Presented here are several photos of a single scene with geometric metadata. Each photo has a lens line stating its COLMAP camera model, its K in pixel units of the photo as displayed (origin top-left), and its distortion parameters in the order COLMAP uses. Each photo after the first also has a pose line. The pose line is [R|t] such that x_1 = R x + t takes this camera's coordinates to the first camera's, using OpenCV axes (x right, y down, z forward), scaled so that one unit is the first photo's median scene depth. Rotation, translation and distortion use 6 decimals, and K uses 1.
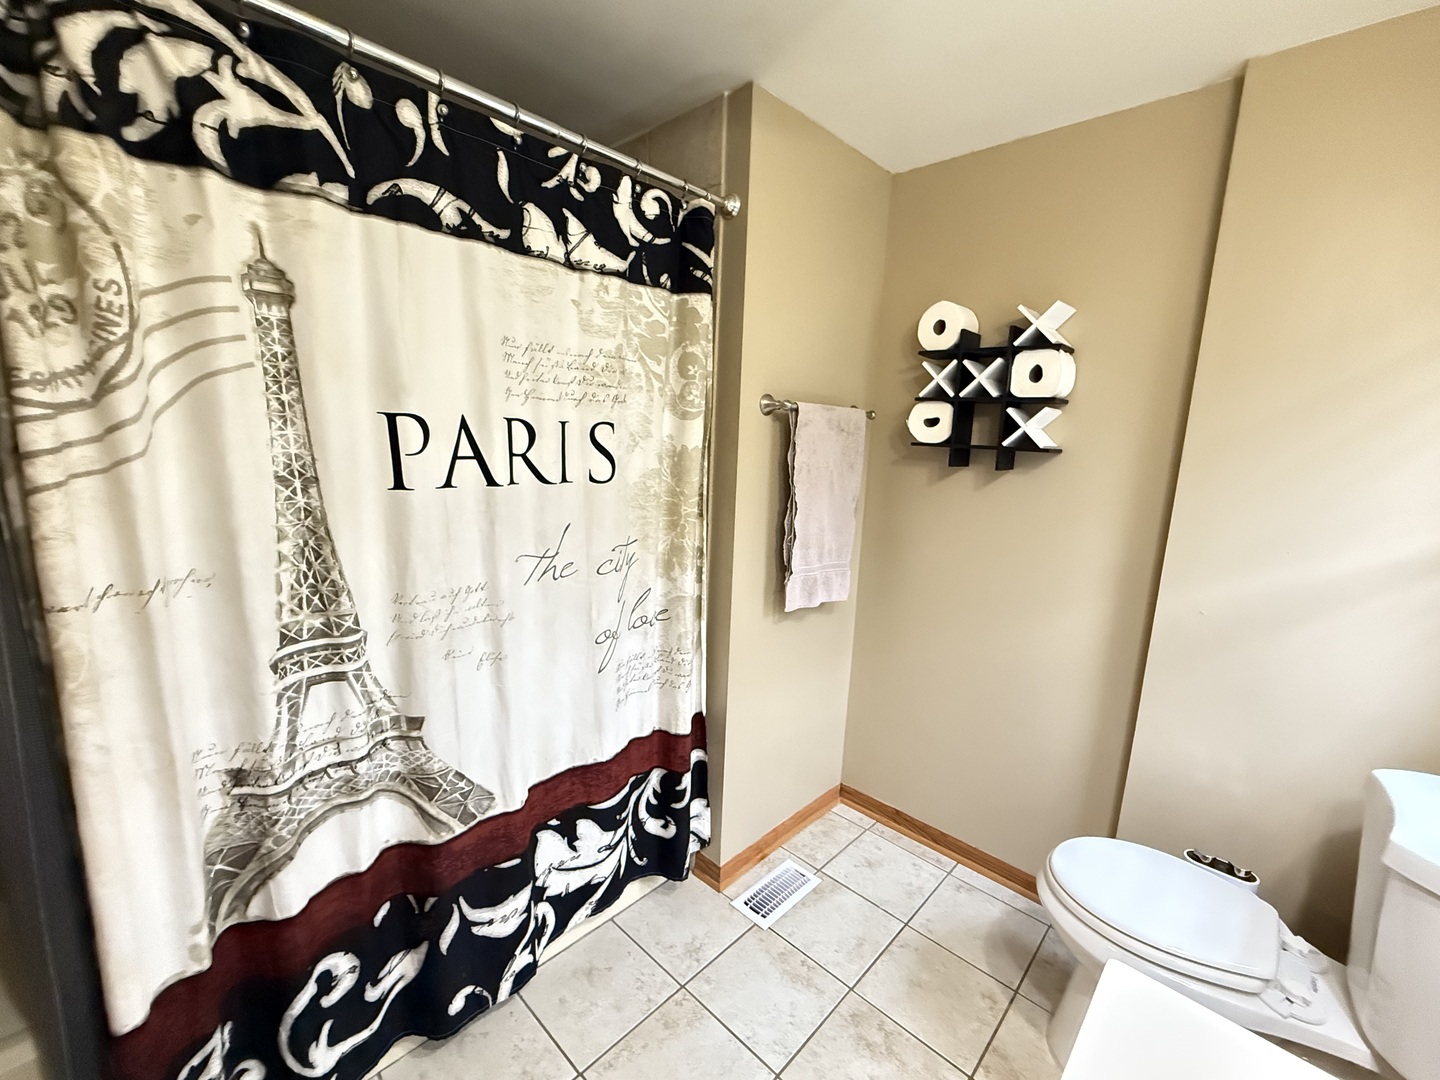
lens RADIAL K [[601.2, 0, 720.0], [0, 601.2, 540.0], [0, 0, 1]] dist [0.003154, 0.000363]
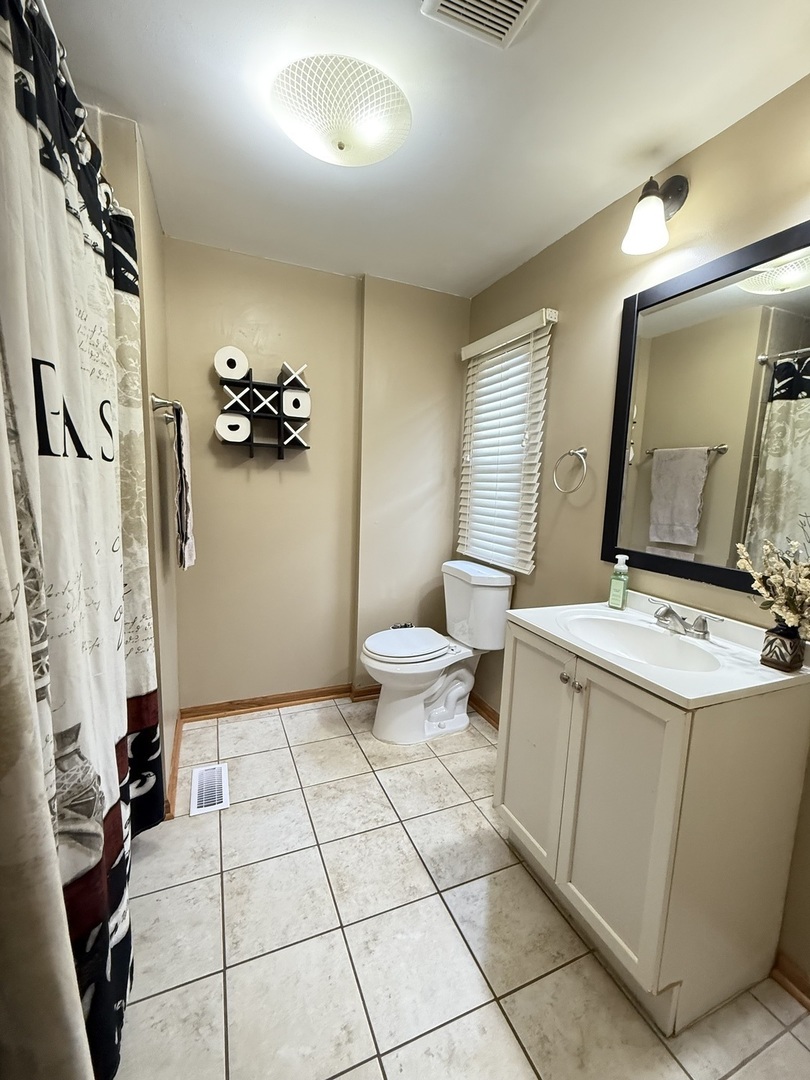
lens RADIAL K [[450.9, 0, 405.0], [0, 450.9, 540.0], [0, 0, 1]] dist [0.003154, 0.000363]
pose [[0.397551, -0.150537, 0.905148, -0.596470], [0.136116, 0.985212, 0.104068, 0.021673], [-0.907428, 0.081833, 0.412162, 0.201309]]
